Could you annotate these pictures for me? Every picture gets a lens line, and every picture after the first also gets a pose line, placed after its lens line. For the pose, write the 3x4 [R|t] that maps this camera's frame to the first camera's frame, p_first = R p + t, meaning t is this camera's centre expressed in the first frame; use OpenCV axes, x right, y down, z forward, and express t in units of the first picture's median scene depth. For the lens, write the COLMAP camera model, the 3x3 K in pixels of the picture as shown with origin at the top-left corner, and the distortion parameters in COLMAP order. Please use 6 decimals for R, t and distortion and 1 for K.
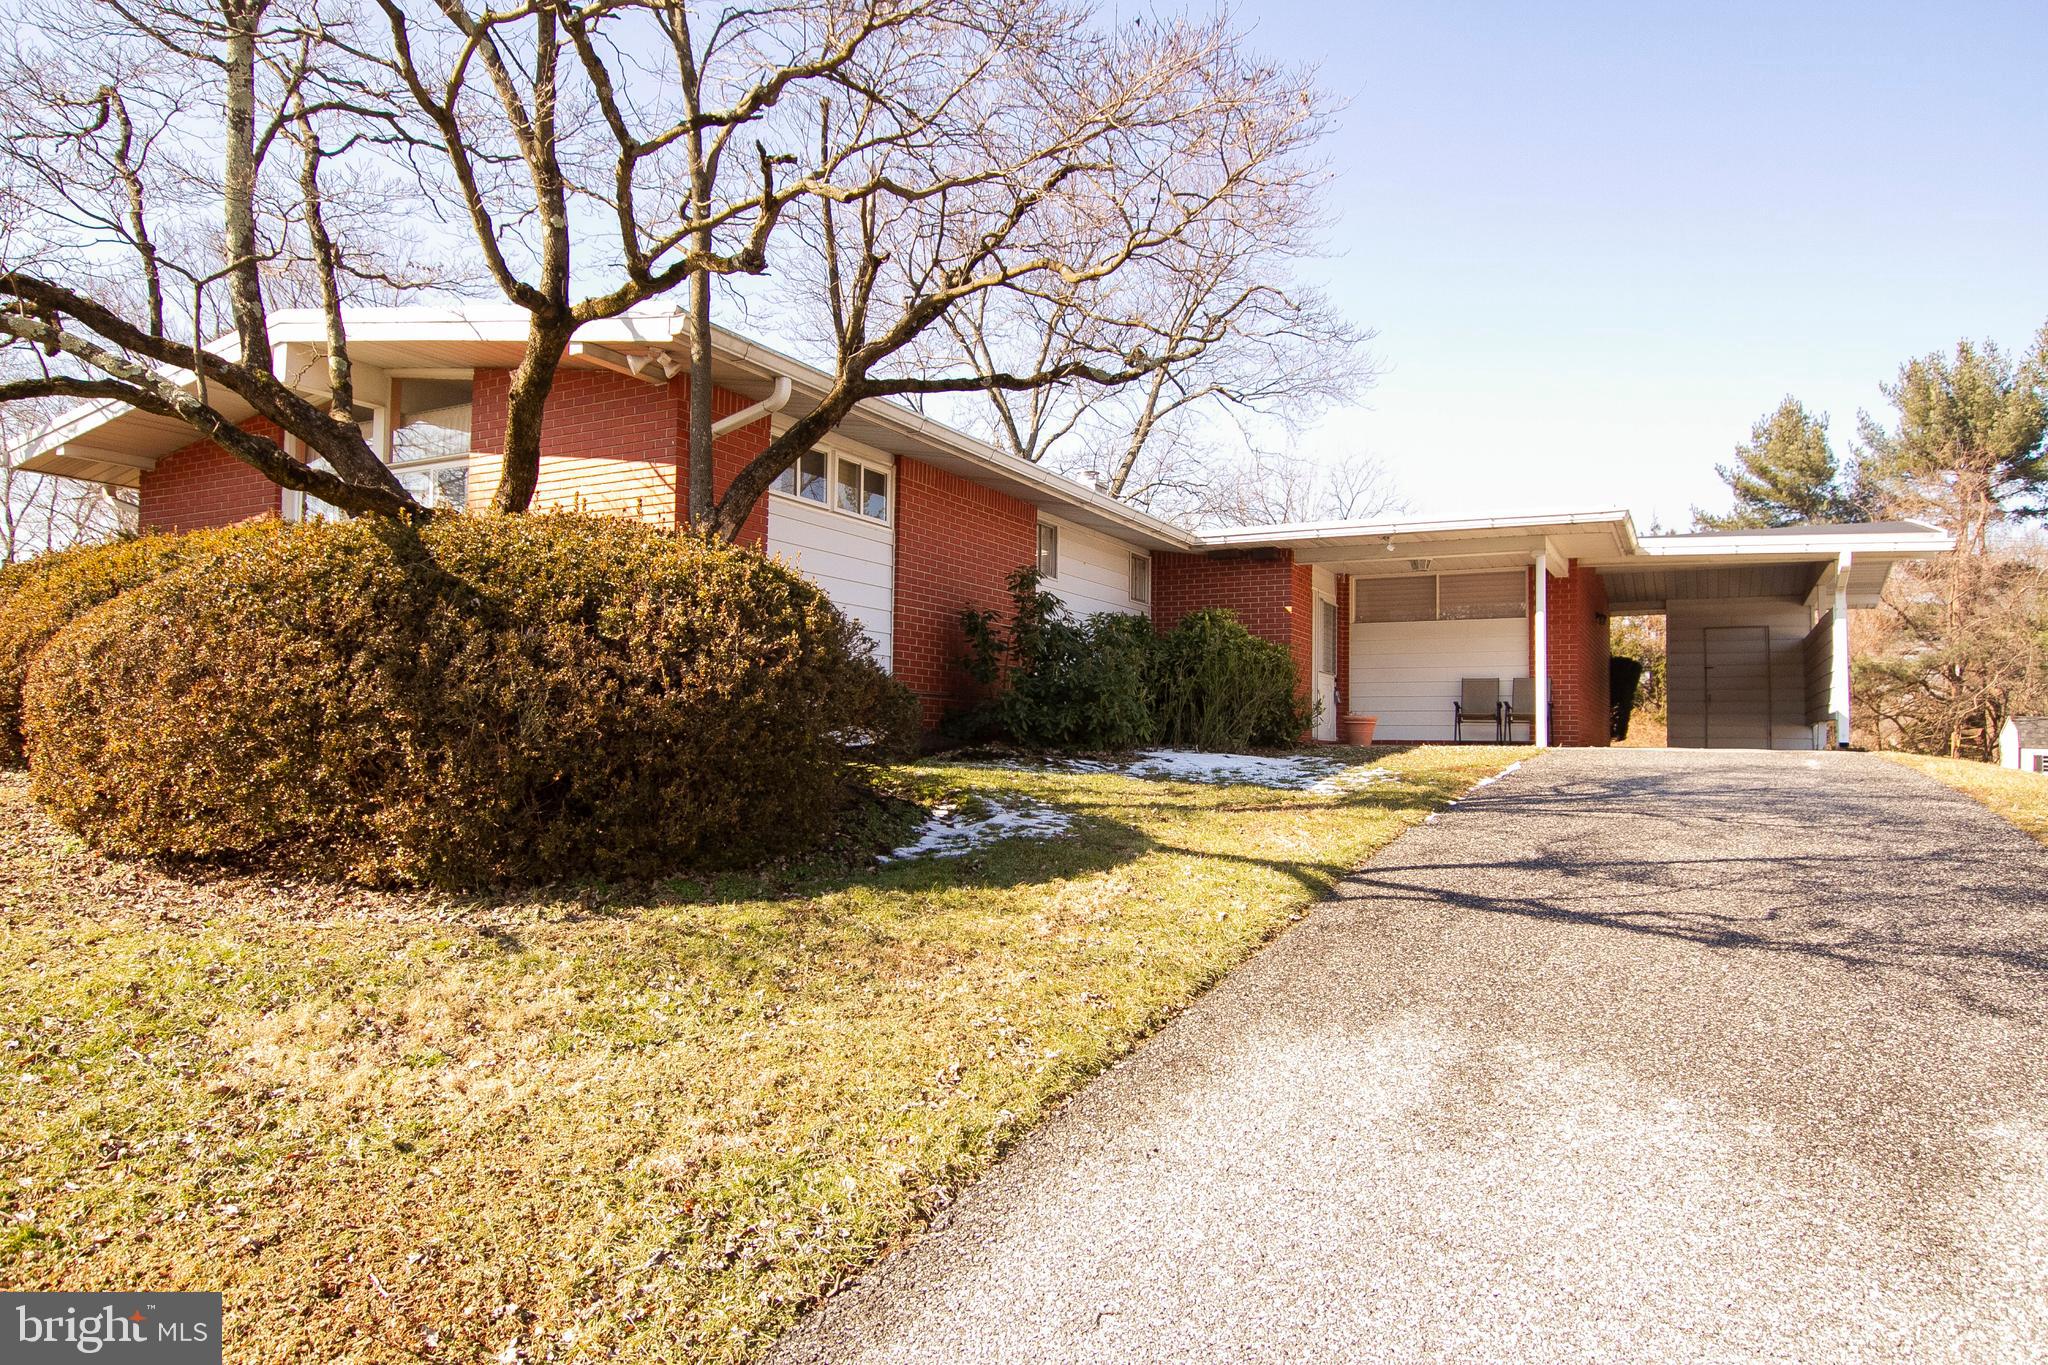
lens RADIAL K [[1216.2, 0, 1026.6], [0, 1216.2, 681.7], [0, 0, 1]] dist [-0.016858, 0.001241]
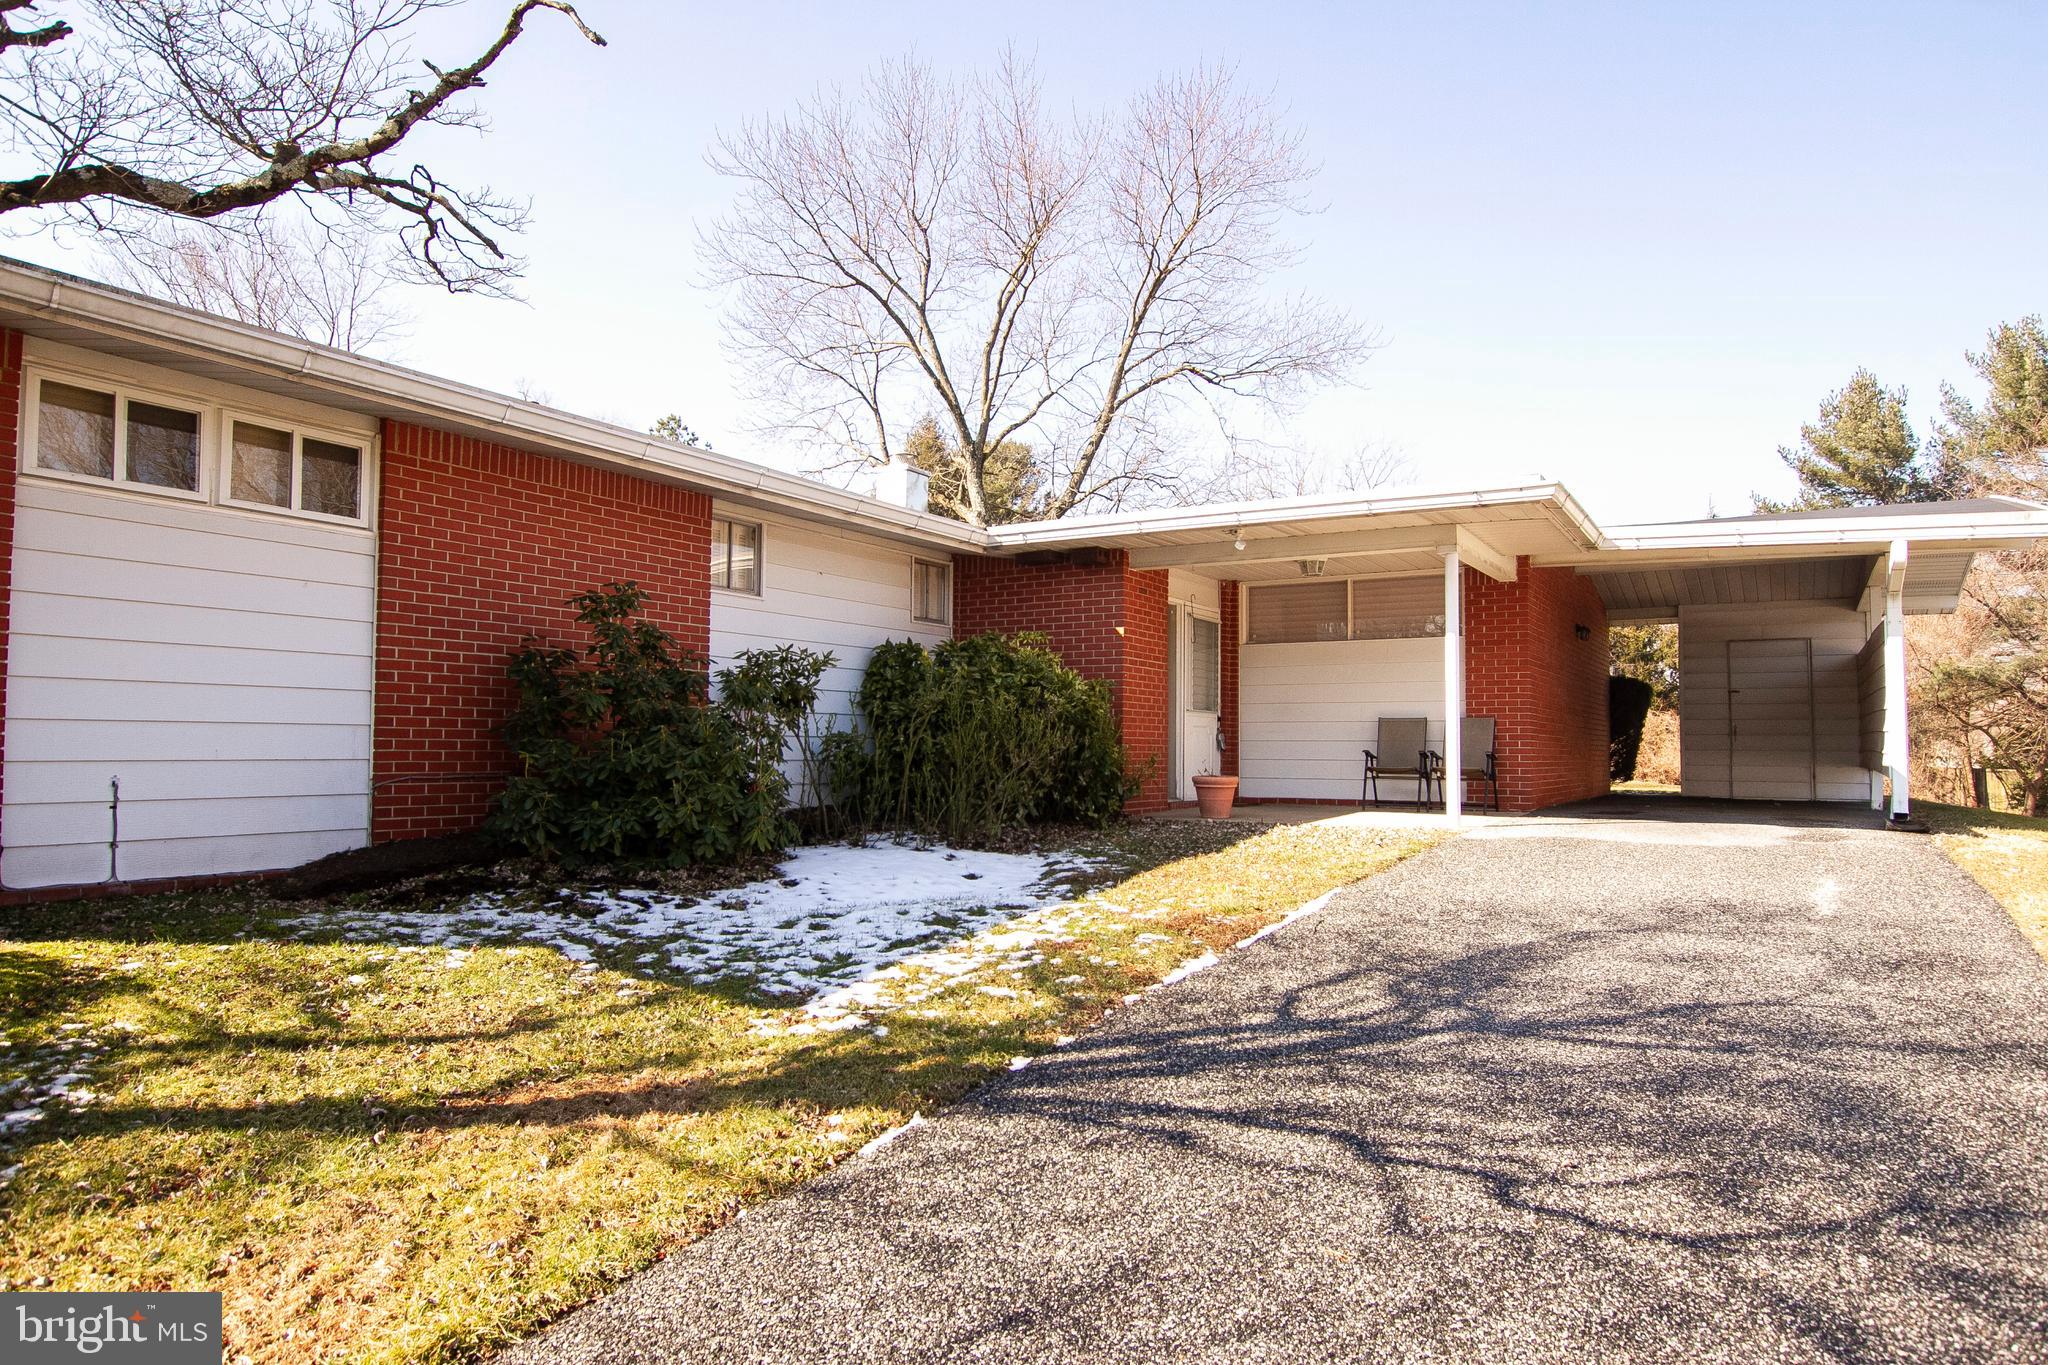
lens RADIAL K [[1216.2, 0, 1024.3], [0, 1216.2, 685.3], [0, 0, 1]] dist [-0.016858, 0.001241]
pose [[0.998595, -0.010497, -0.051943, 0.080000], [0.010522, 0.999945, 0.000201, -0.011226], [0.051938, -0.000747, 0.998650, 0.106555]]
